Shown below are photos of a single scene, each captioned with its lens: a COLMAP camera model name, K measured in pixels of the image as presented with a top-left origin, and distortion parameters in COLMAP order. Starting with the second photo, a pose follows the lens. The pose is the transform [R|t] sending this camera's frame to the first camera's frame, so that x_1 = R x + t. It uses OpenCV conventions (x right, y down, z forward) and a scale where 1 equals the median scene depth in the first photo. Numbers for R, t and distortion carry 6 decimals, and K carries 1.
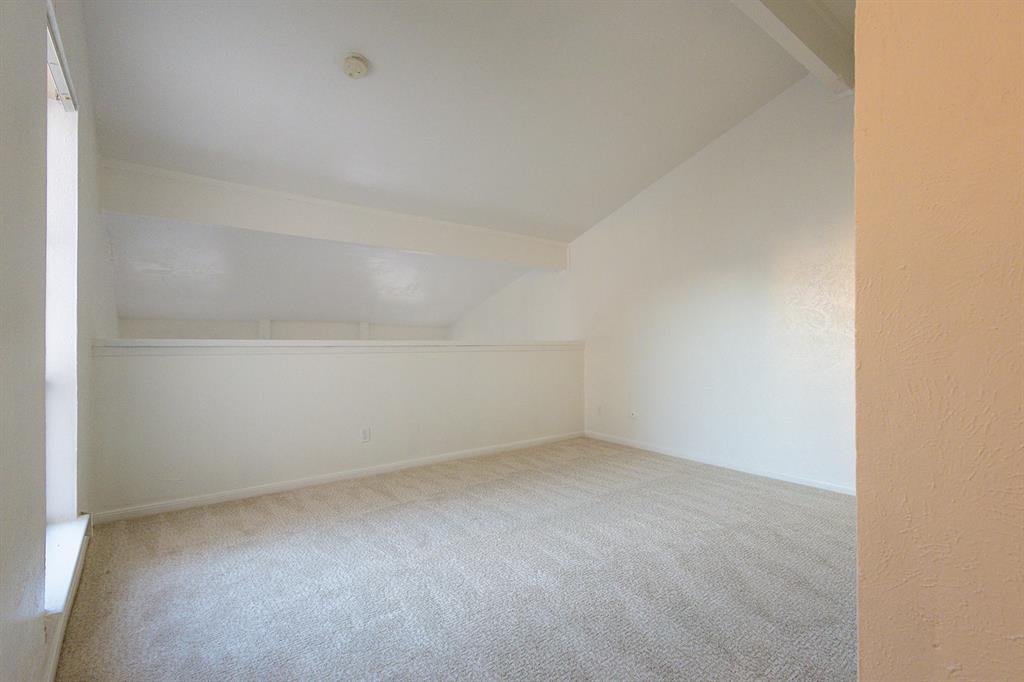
lens RADIAL K [[475.1, 0, 512.3], [0, 475.1, 343.3], [0, 0, 1]] dist [0.007988, -0.000877]
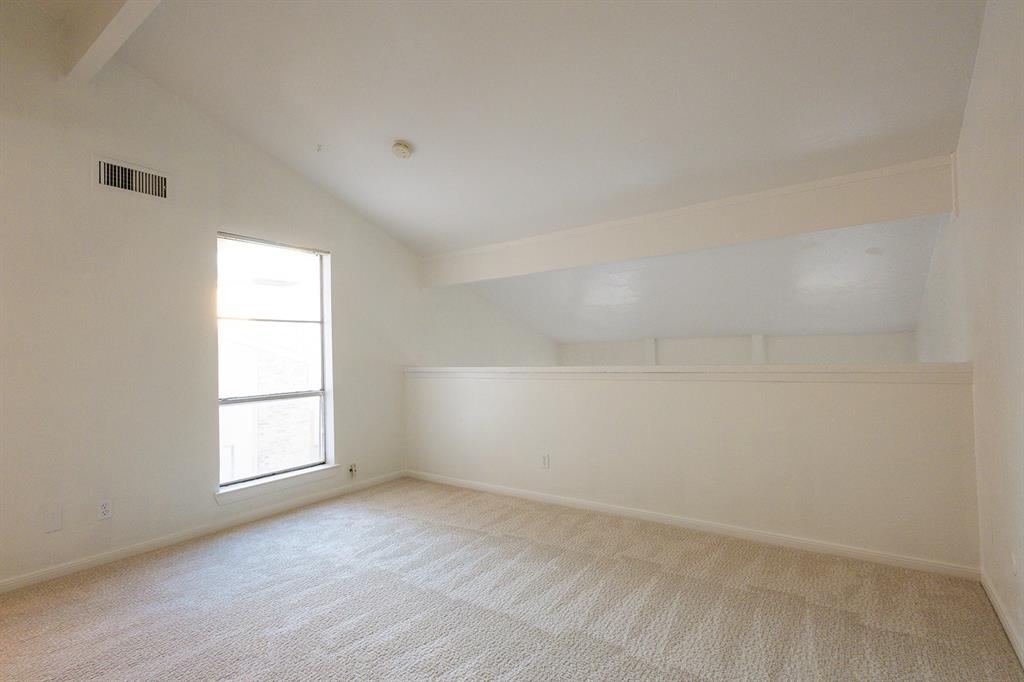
lens RADIAL K [[475.1, 0, 512.3], [0, 475.1, 343.3], [0, 0, 1]] dist [0.007988, -0.000877]
pose [[0.286496, -0.029812, -0.957618, 0.684235], [0.019890, 0.999485, -0.025165, -0.034175], [0.957875, -0.011838, 0.286941, 0.681894]]
